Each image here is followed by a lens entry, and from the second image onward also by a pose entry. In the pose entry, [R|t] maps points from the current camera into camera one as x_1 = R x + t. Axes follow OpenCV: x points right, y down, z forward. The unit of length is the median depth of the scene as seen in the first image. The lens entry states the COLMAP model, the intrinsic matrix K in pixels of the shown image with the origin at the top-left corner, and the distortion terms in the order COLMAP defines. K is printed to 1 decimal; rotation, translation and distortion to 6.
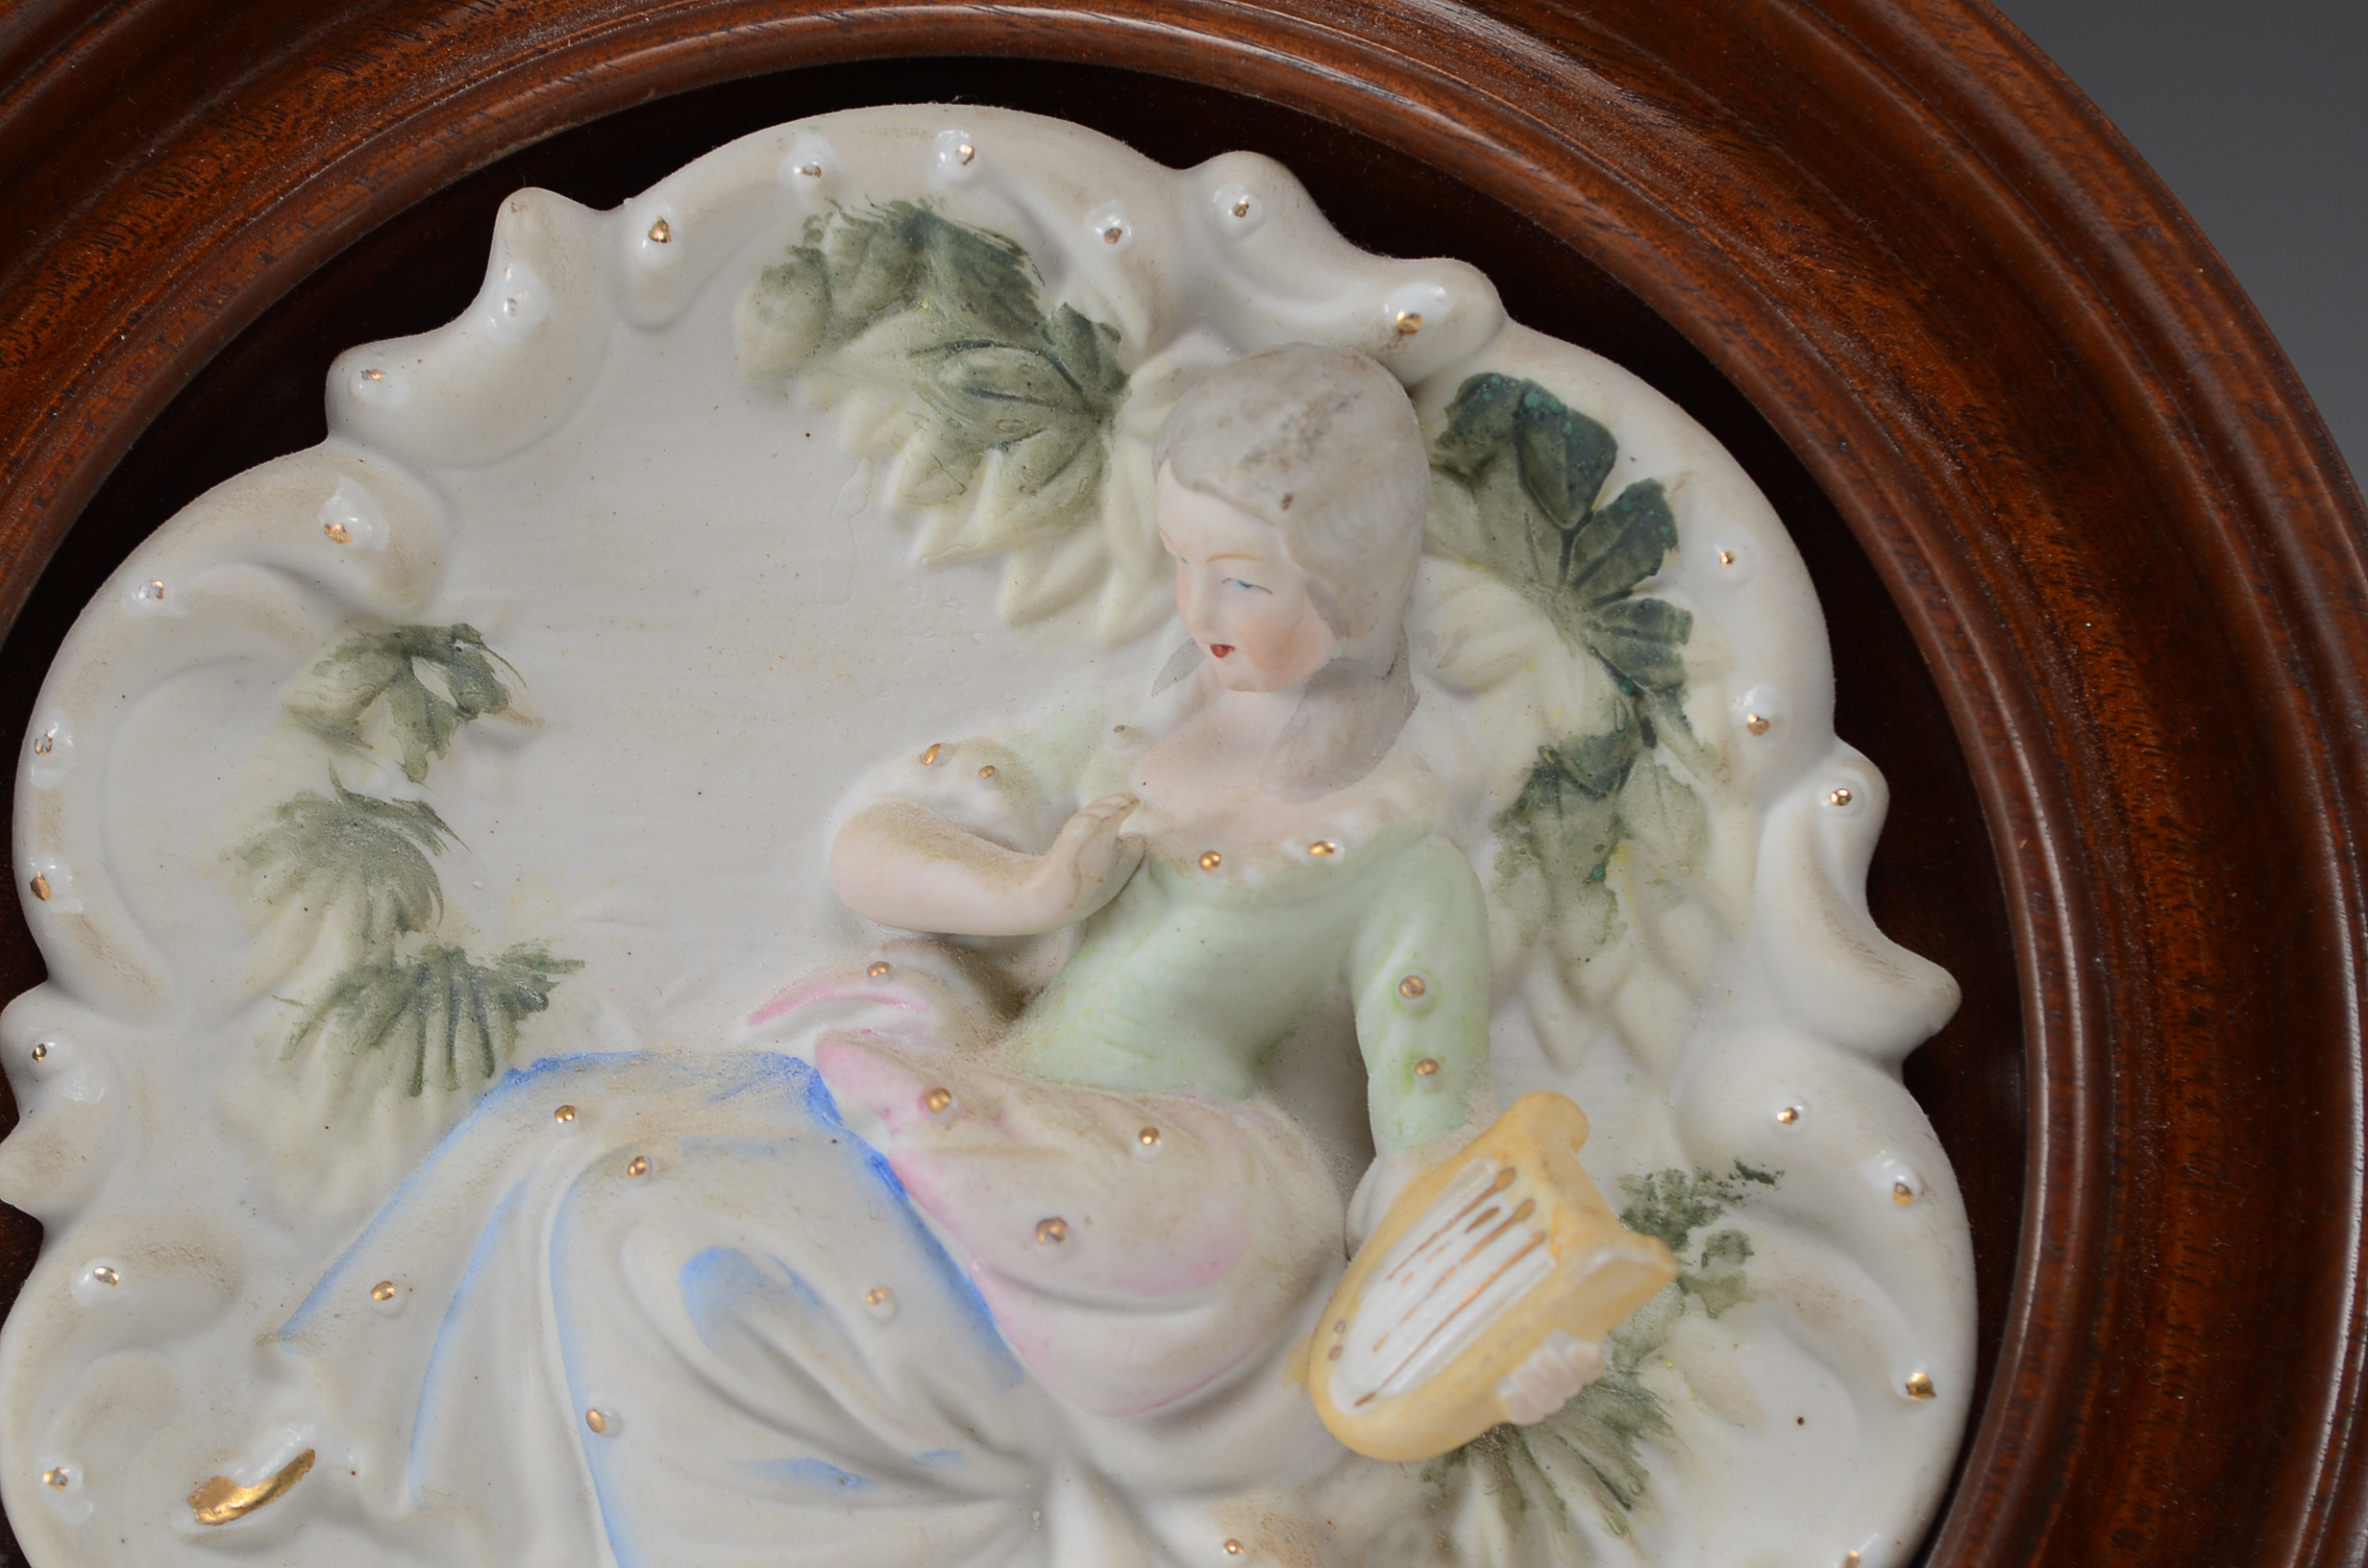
lens RADIAL K [[5325.4, 0, 1184.0], [0, 5325.4, 784.0], [0, 0, 1]] dist [0.030418, 0.196729]
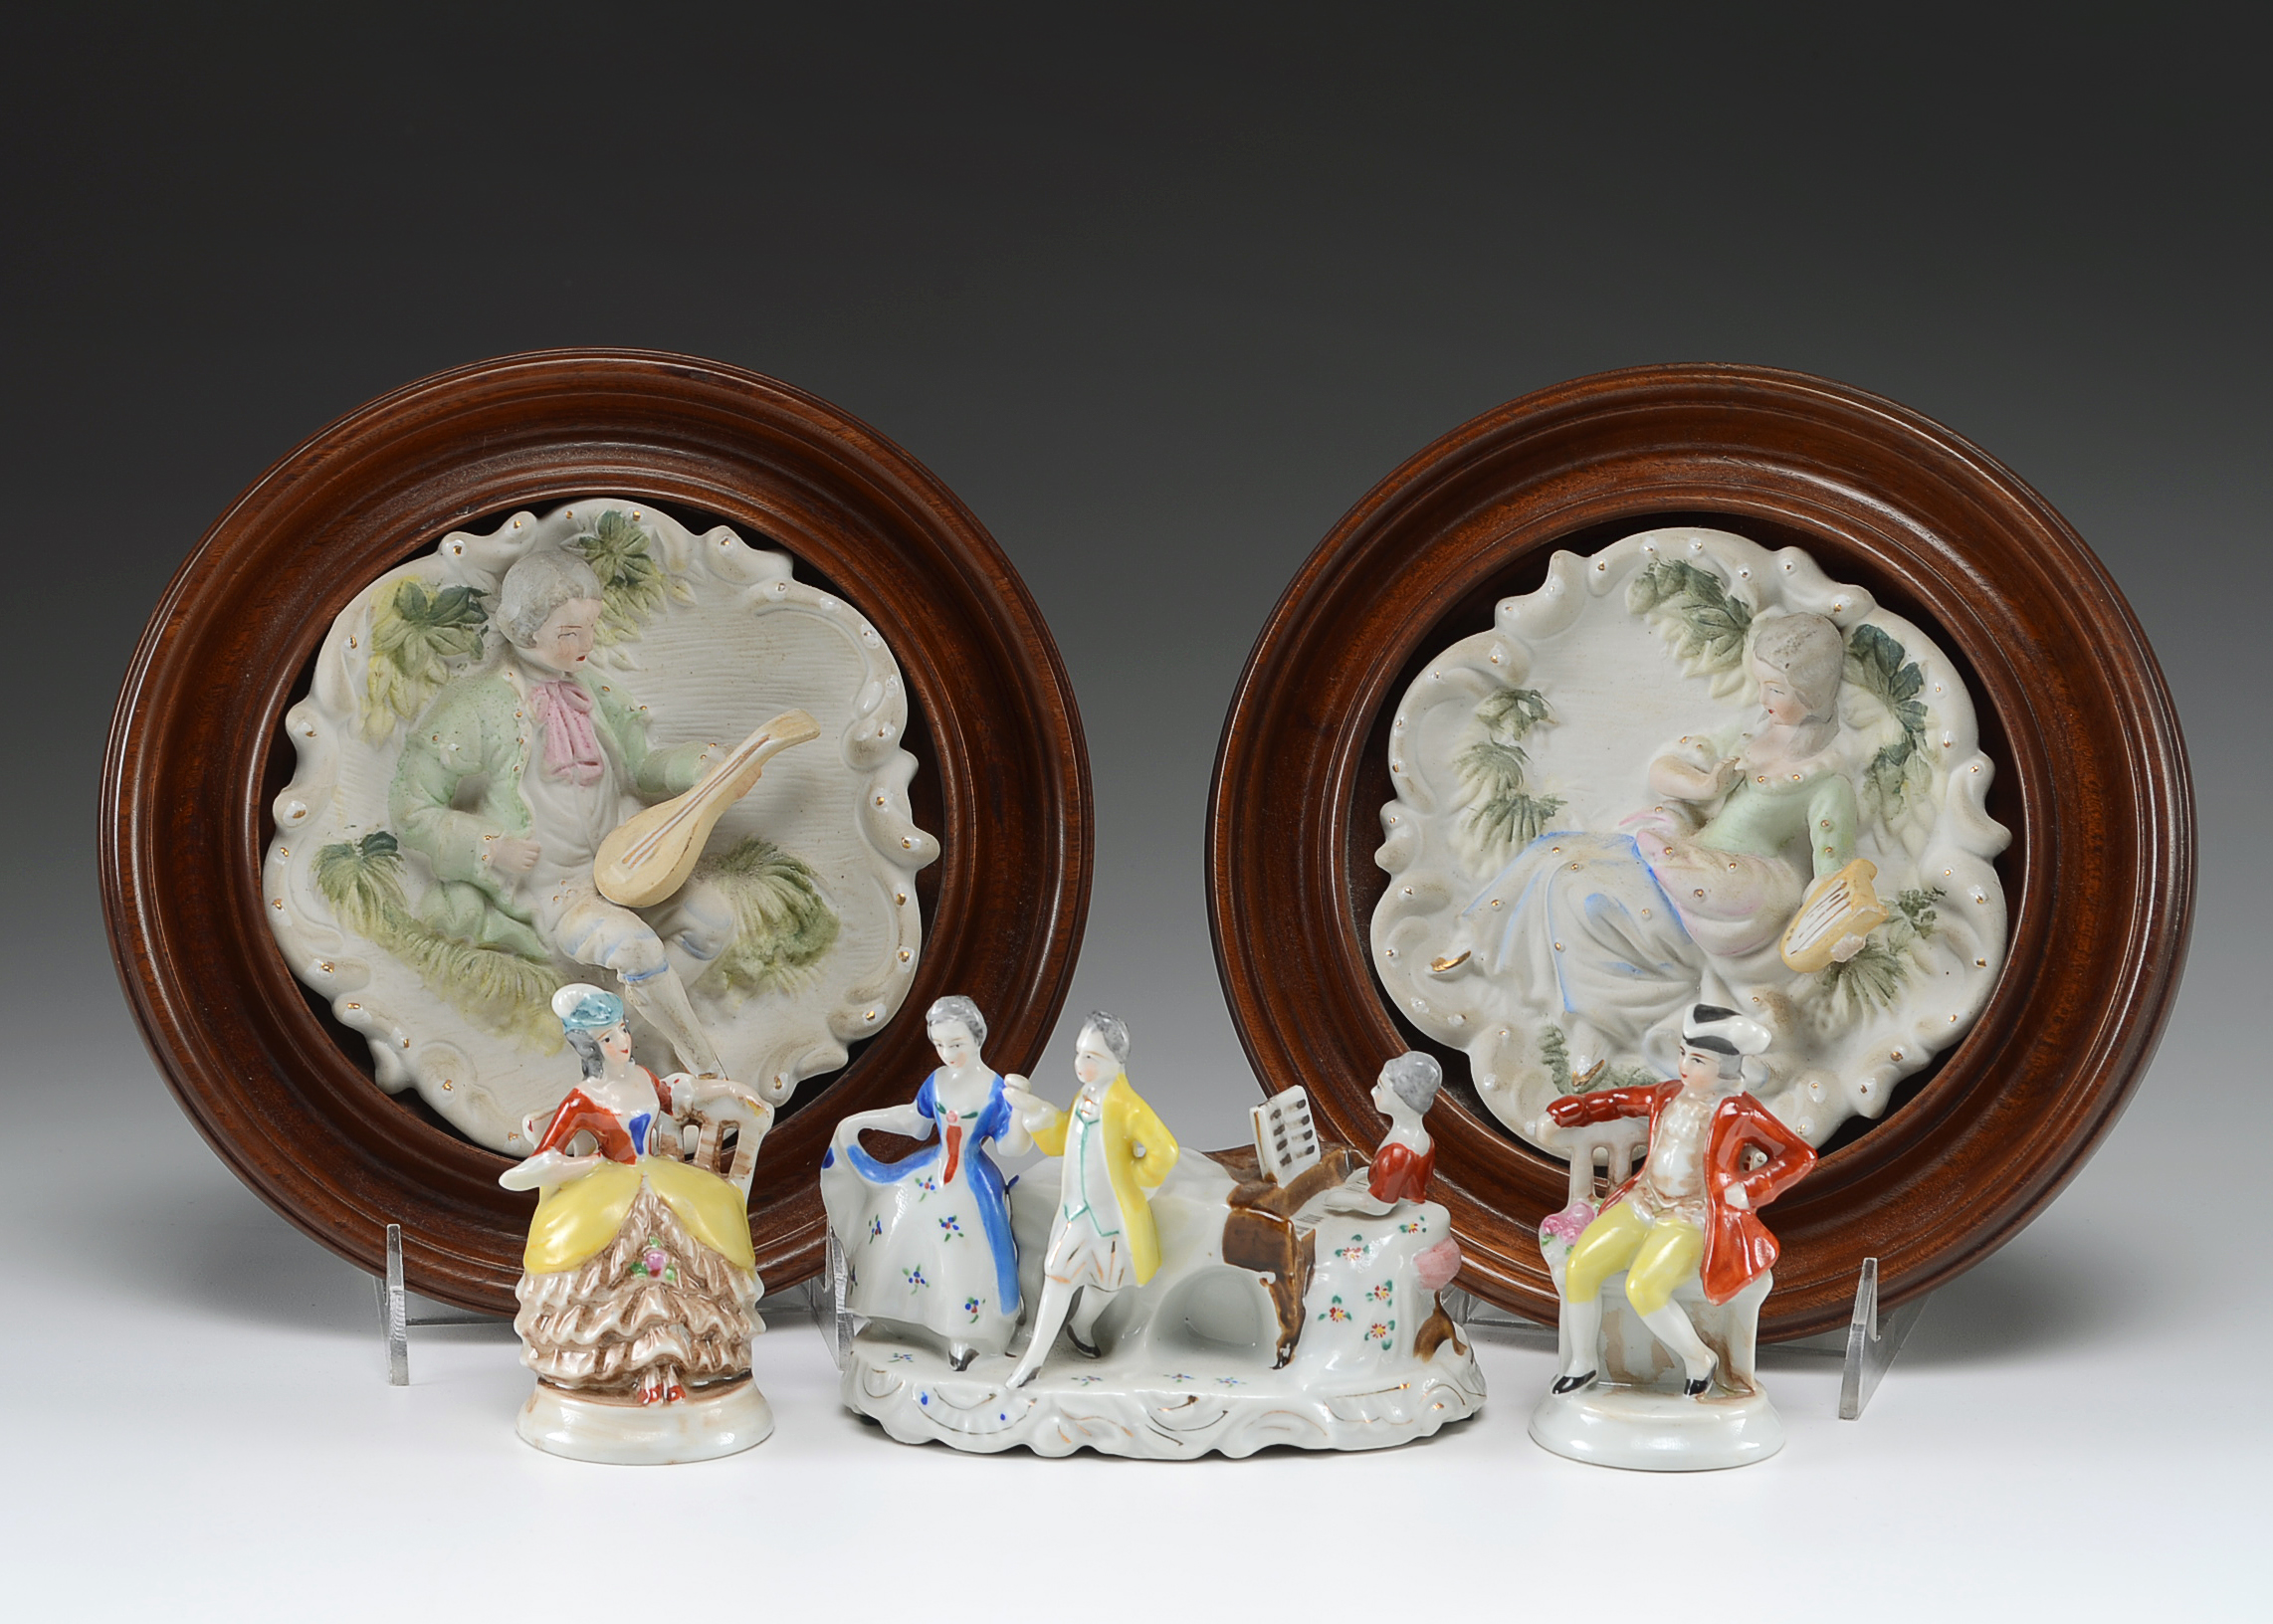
lens RADIAL K [[5057.5, 0, 1136.5], [0, 5057.5, 812.0], [0, 0, 1]] dist [0.044133, 0.060266]
pose [[0.956590, 0.054378, -0.286320, 0.490824], [-0.047407, 0.998387, 0.031230, -0.040453], [0.287557, -0.016301, 0.957625, -1.884724]]
